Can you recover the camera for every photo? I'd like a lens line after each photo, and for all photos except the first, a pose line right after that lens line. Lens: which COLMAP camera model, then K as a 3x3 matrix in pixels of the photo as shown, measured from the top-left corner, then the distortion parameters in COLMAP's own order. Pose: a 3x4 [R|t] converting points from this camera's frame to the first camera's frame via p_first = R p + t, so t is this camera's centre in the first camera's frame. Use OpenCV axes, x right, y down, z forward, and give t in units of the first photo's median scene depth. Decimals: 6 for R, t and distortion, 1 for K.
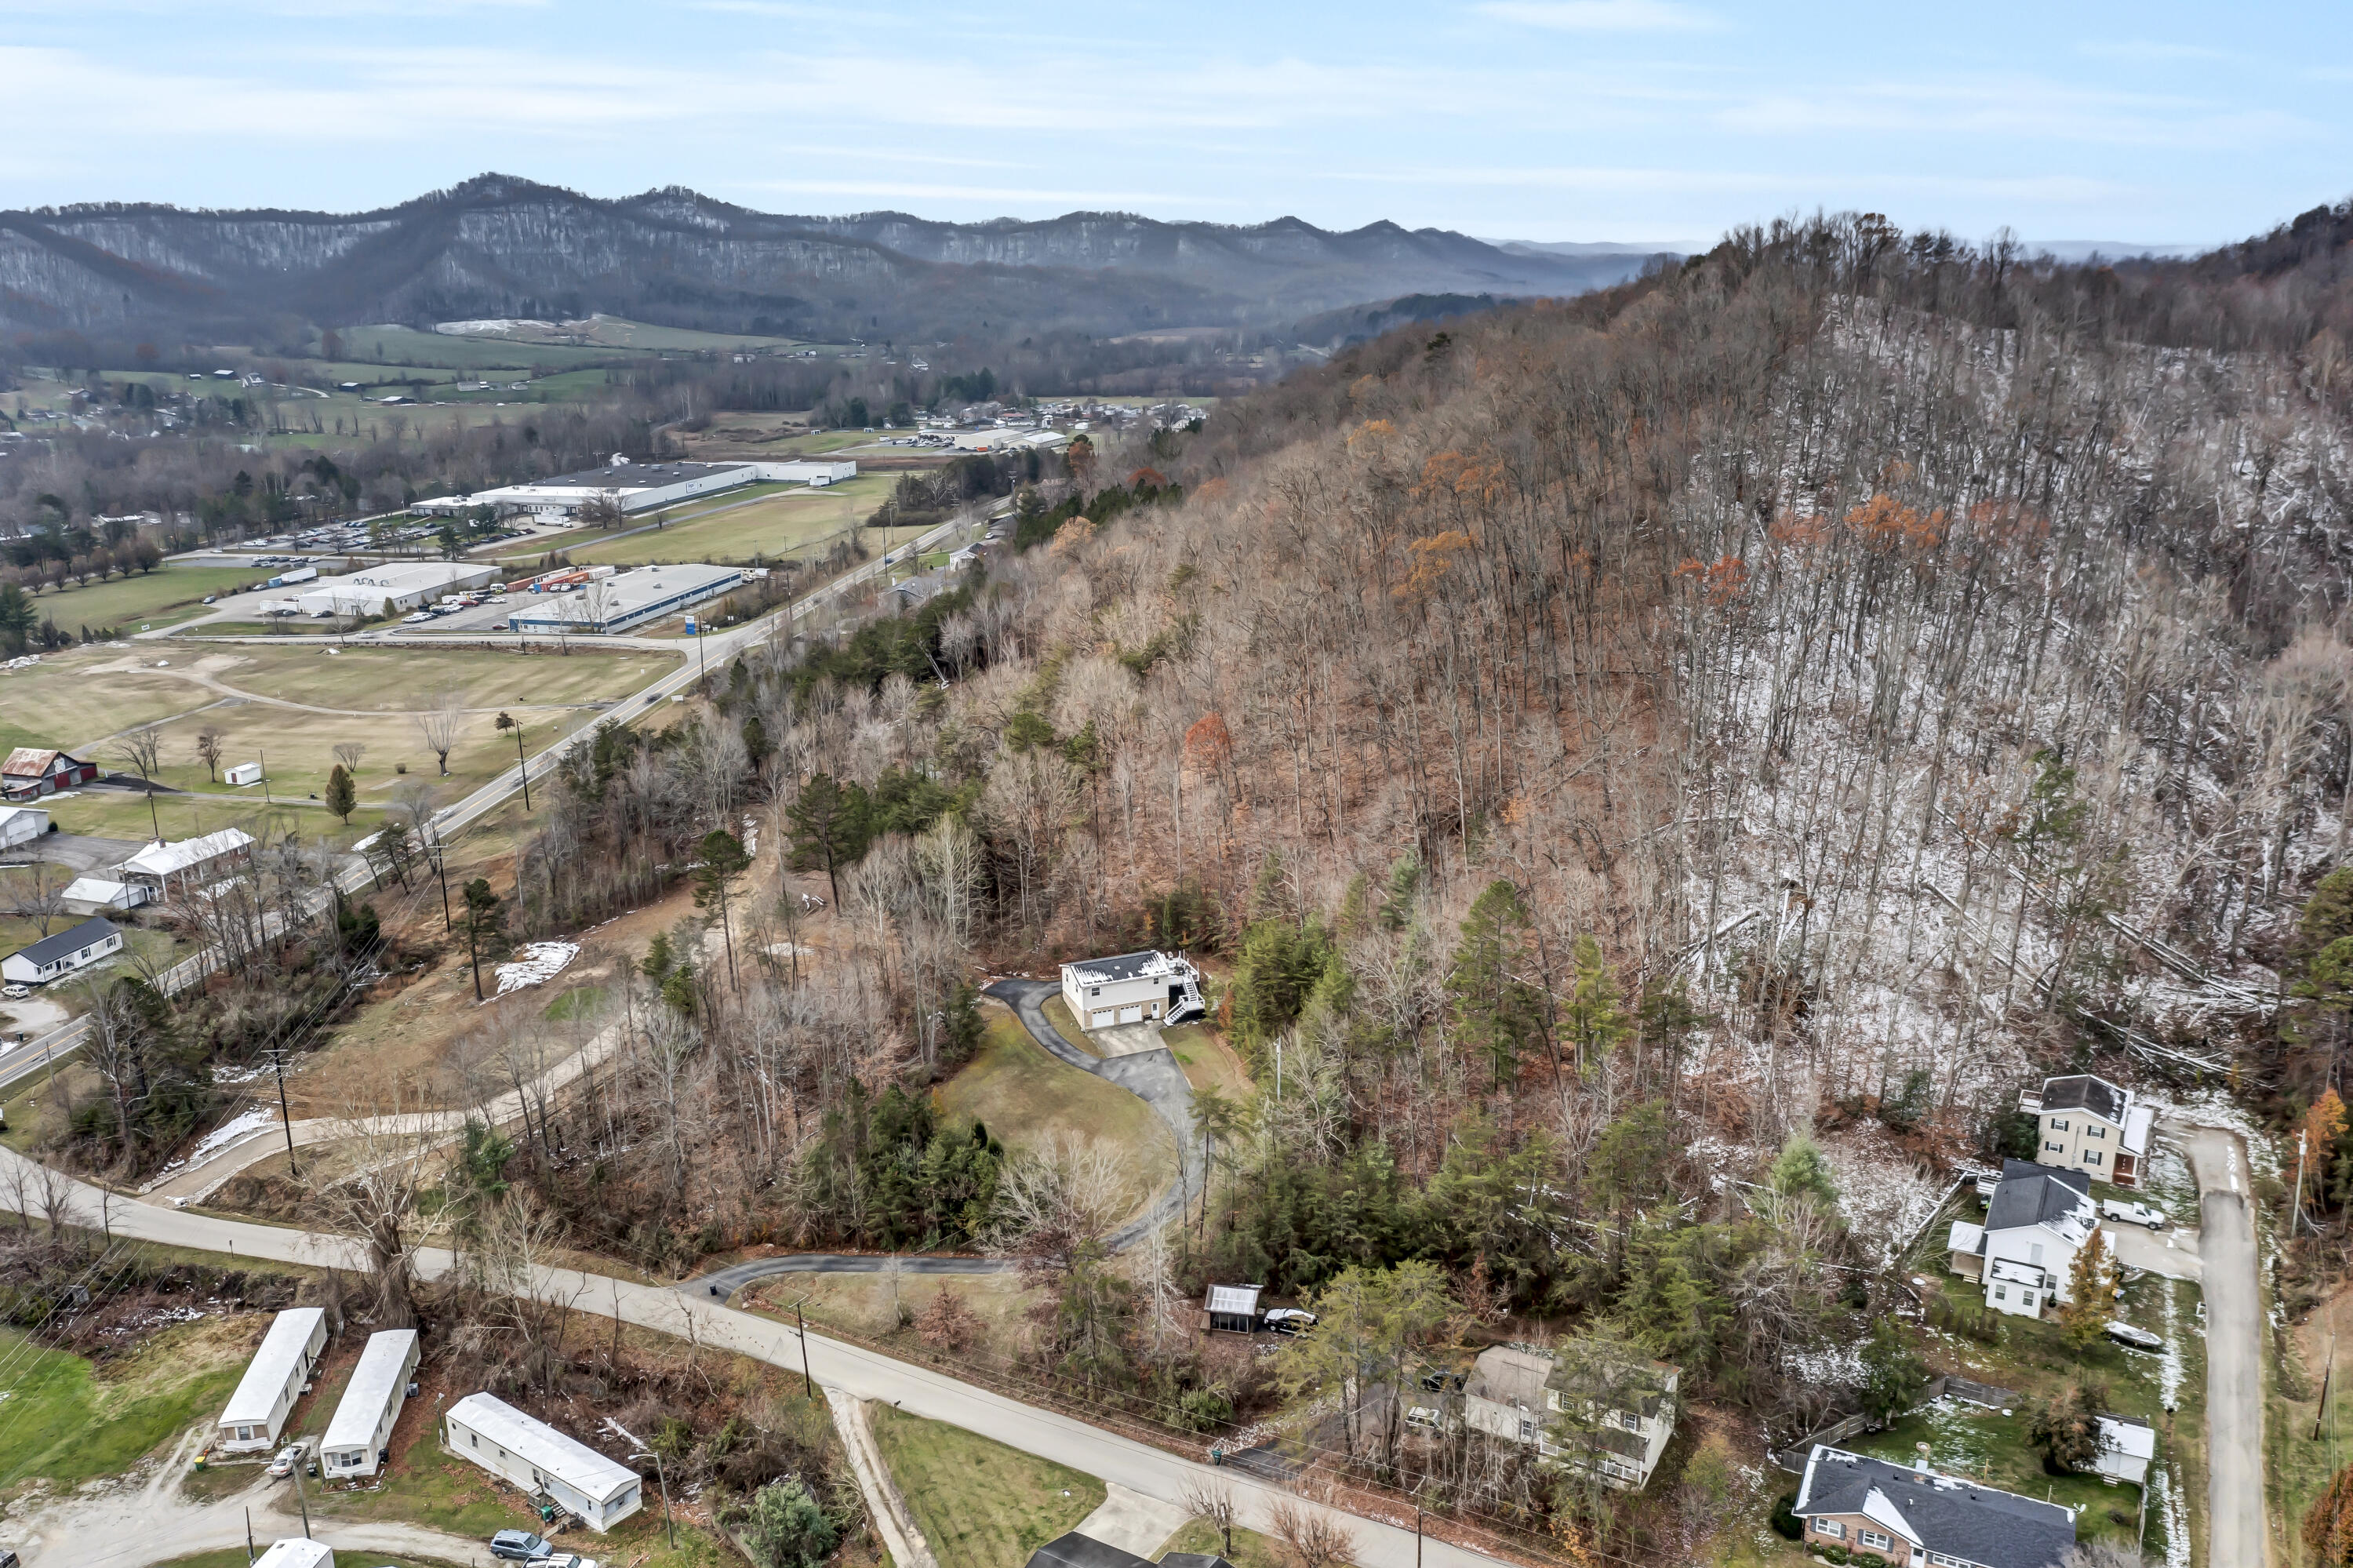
lens RADIAL K [[1893.8, 0, 1176.5], [0, 1893.8, 784.0], [0, 0, 1]] dist [-0.014387, -0.008151]
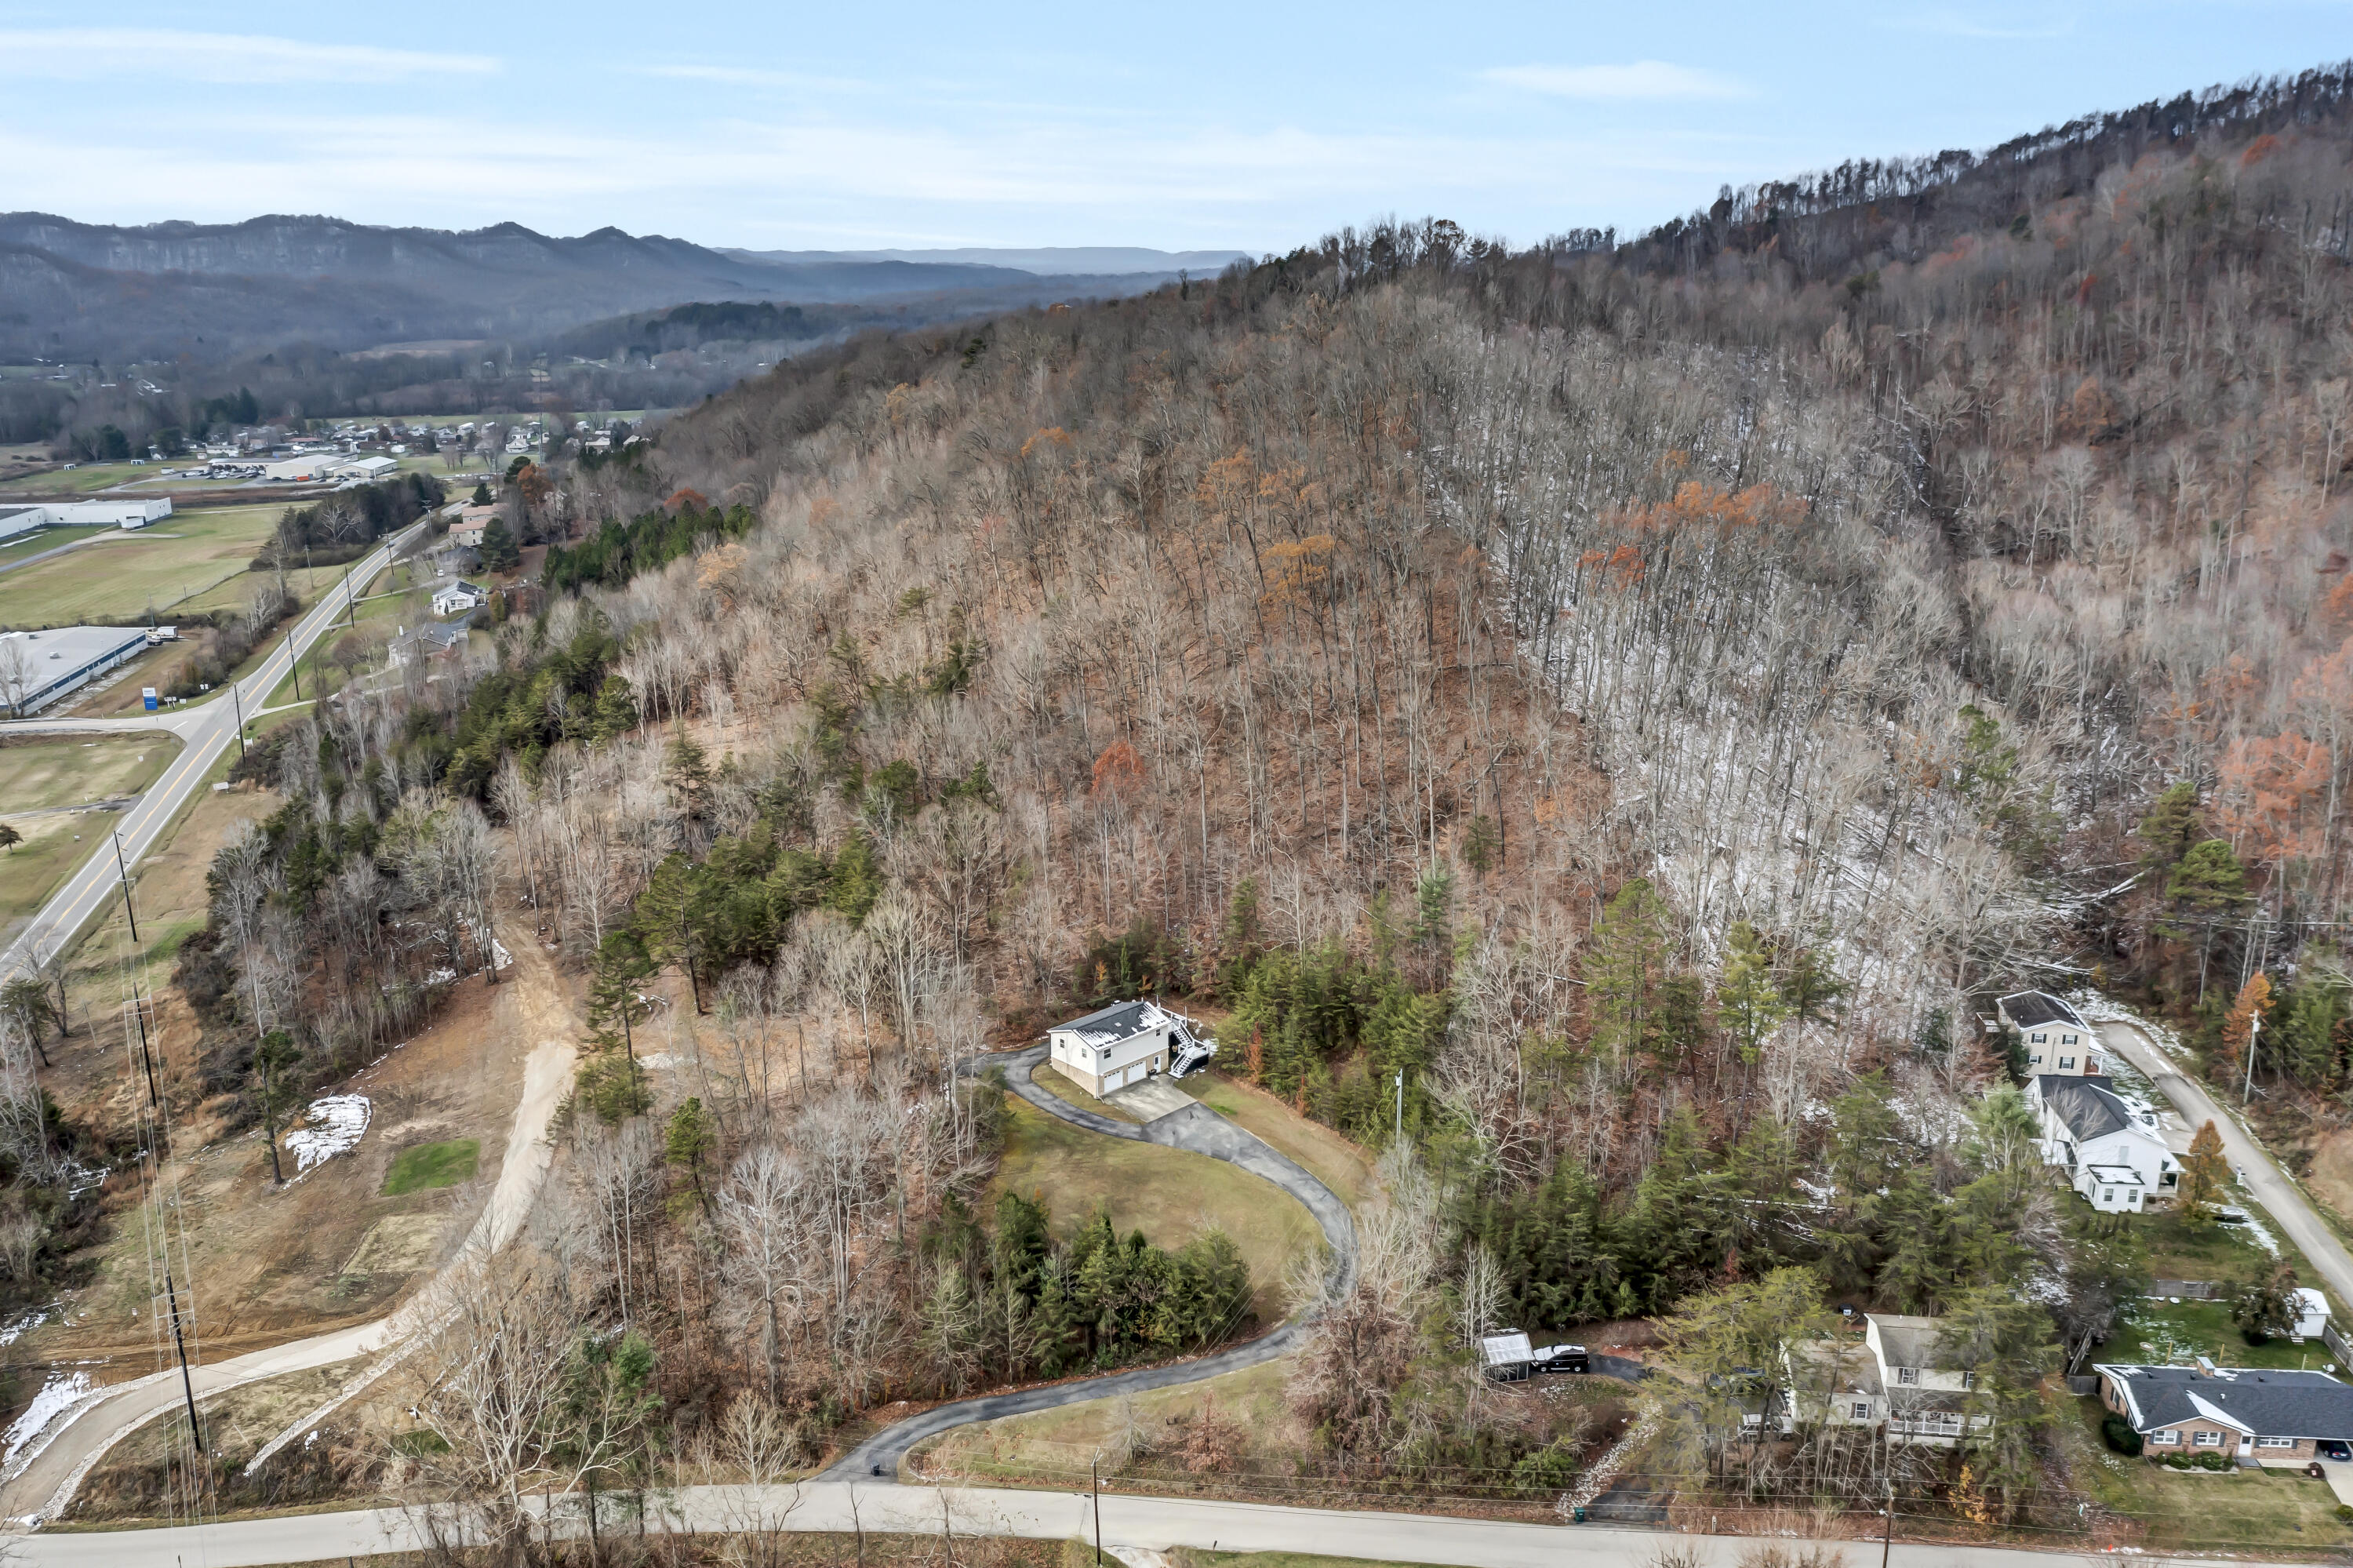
lens RADIAL K [[1893.8, 0, 1176.5], [0, 1893.8, 784.0], [0, 0, 1]] dist [-0.014387, -0.008151]
pose [[0.921452, -0.098581, 0.375777, -0.338524], [0.100144, 0.994853, 0.015424, -0.030663], [-0.375363, 0.023419, 0.926582, 0.131690]]
